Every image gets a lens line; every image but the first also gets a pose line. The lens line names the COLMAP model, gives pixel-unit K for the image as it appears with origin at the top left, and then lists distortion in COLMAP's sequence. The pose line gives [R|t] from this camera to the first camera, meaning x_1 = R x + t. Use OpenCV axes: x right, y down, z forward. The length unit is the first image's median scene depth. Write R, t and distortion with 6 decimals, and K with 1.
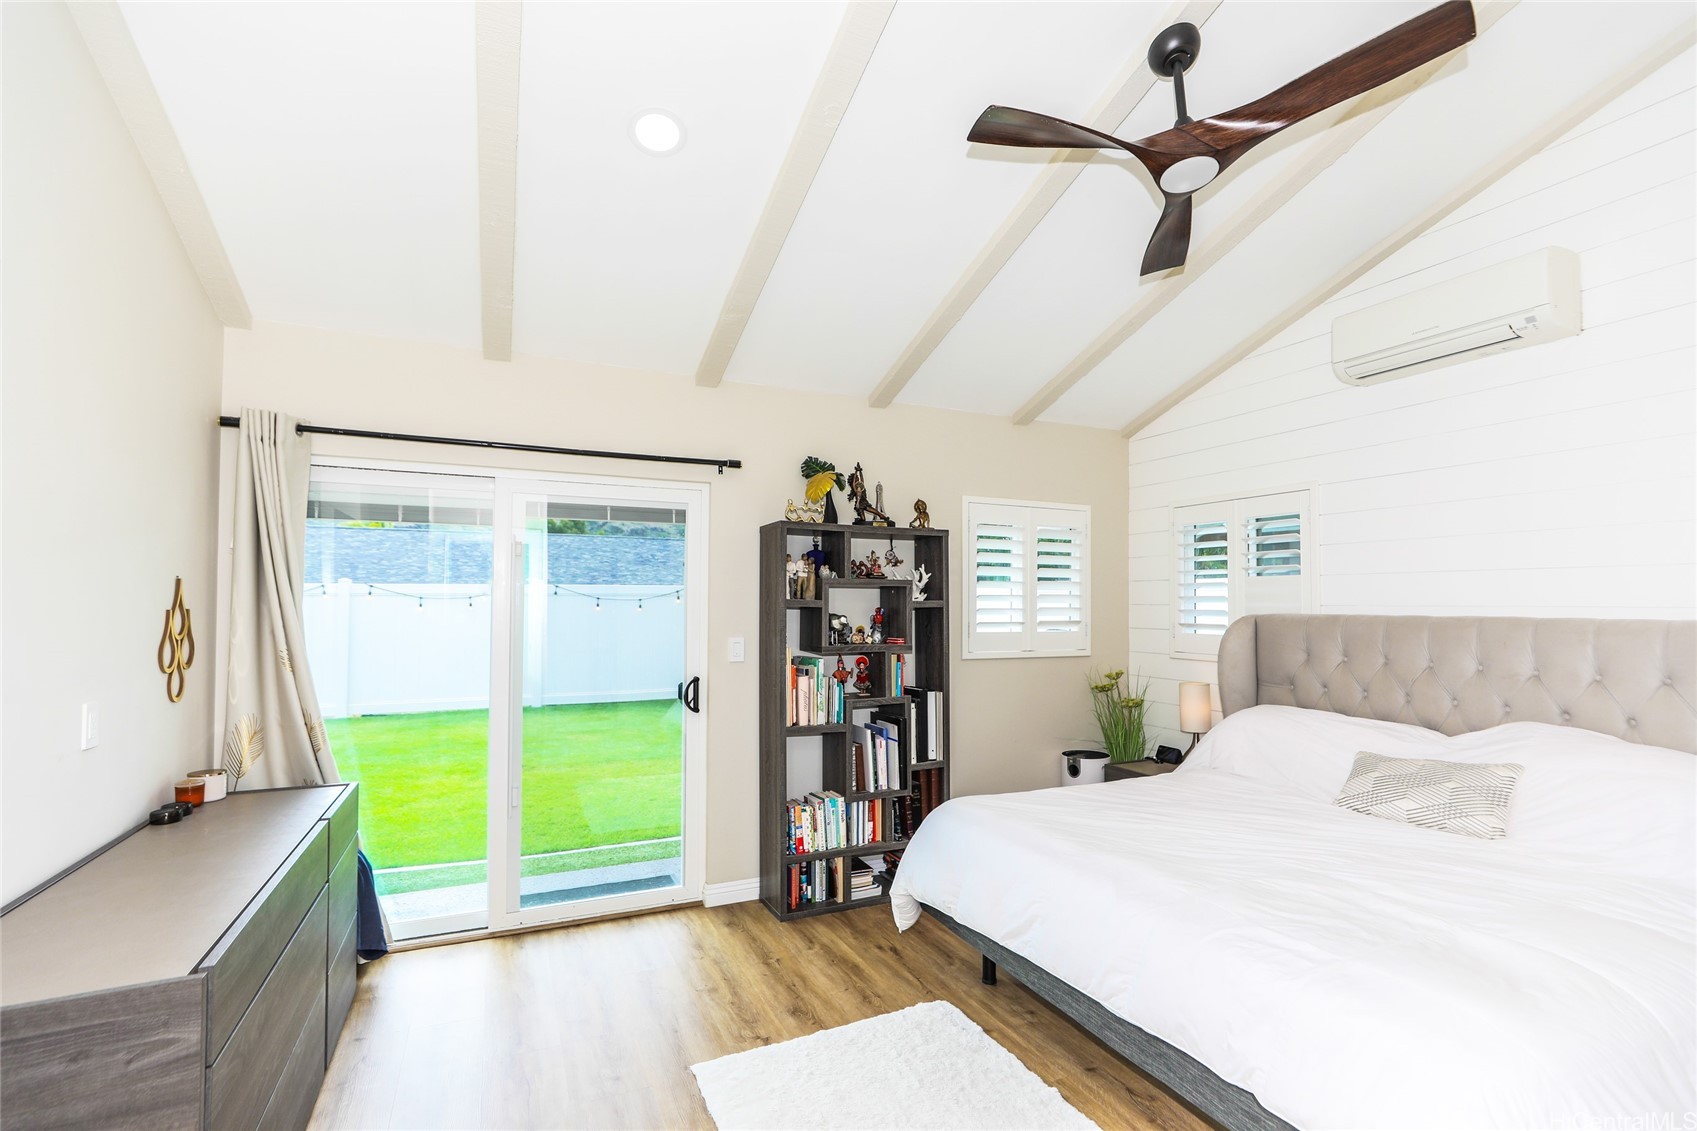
lens RADIAL K [[784.2, 0, 856.2], [0, 784.2, 570.2], [0, 0, 1]] dist [-0.014834, 0.008570]
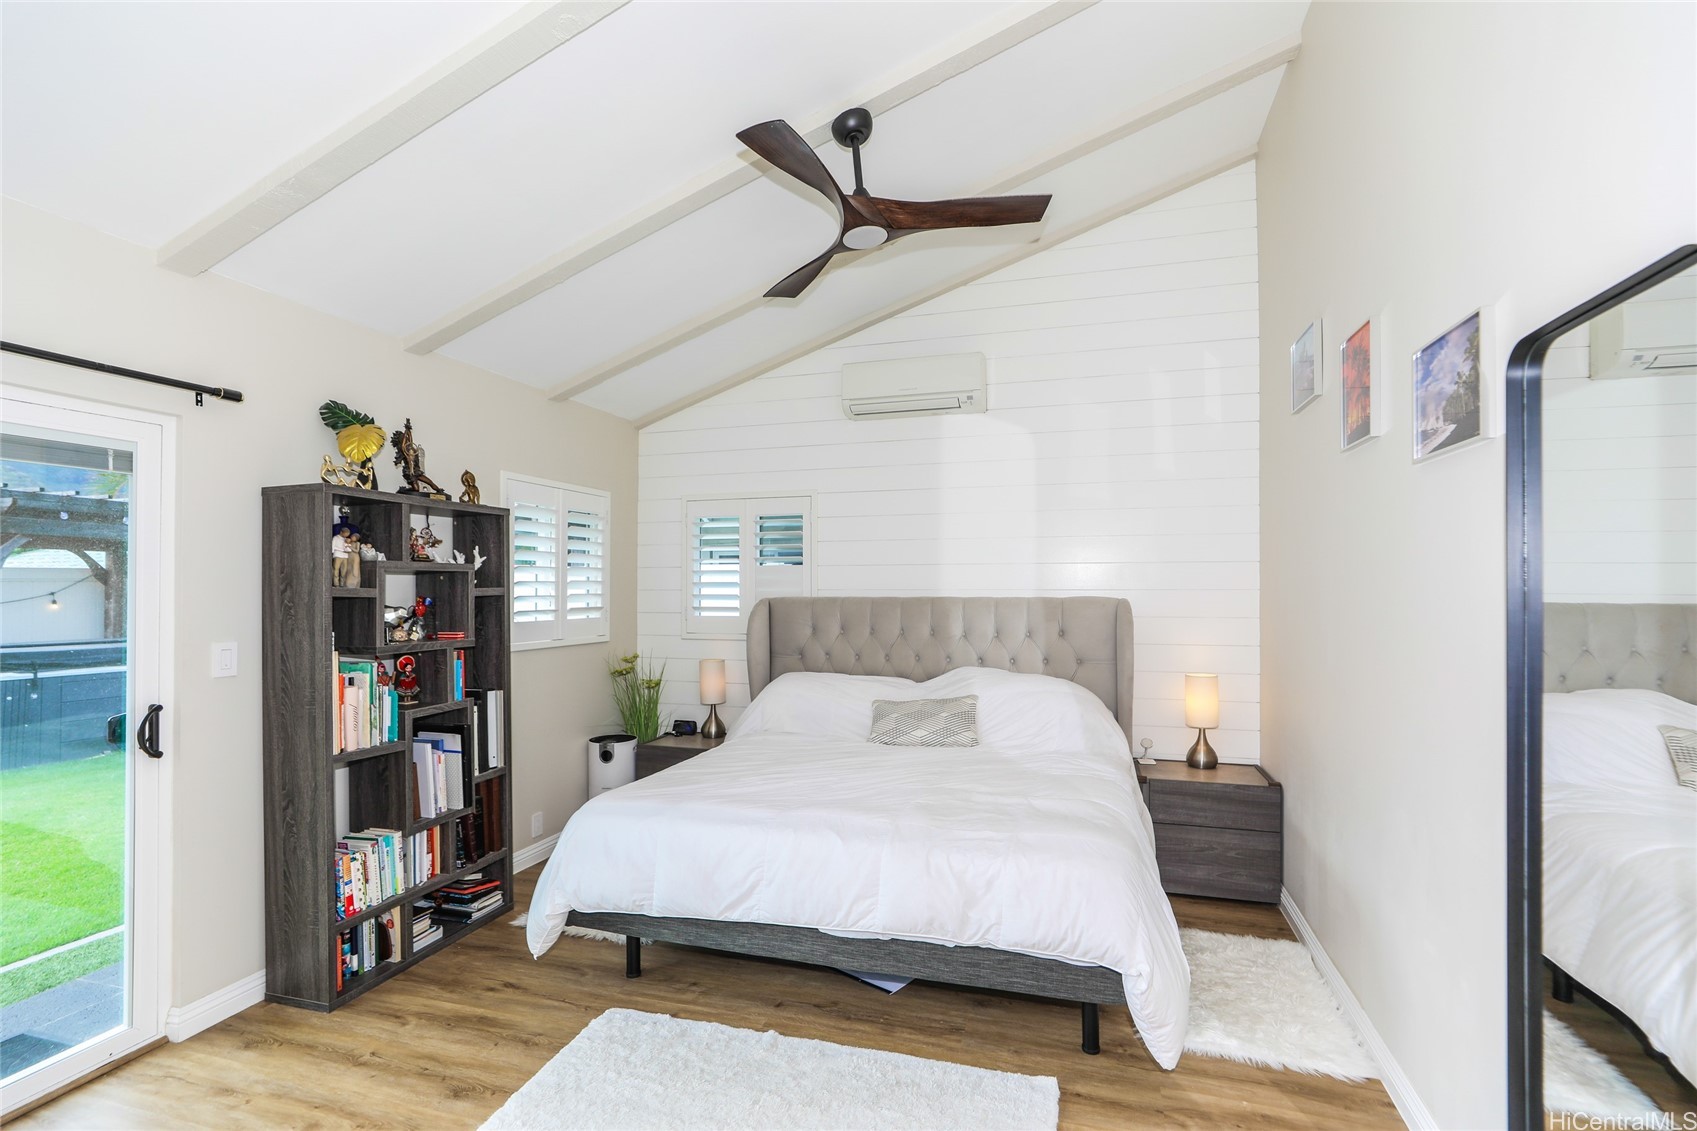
lens RADIAL K [[784.2, 0, 855.5], [0, 784.2, 567.9], [0, 0, 1]] dist [-0.014834, 0.008570]
pose [[0.666441, 0.011798, 0.745465, -0.309747], [-0.025433, 0.999653, 0.006916, -0.000264], [-0.745124, -0.023568, 0.666509, 0.119387]]
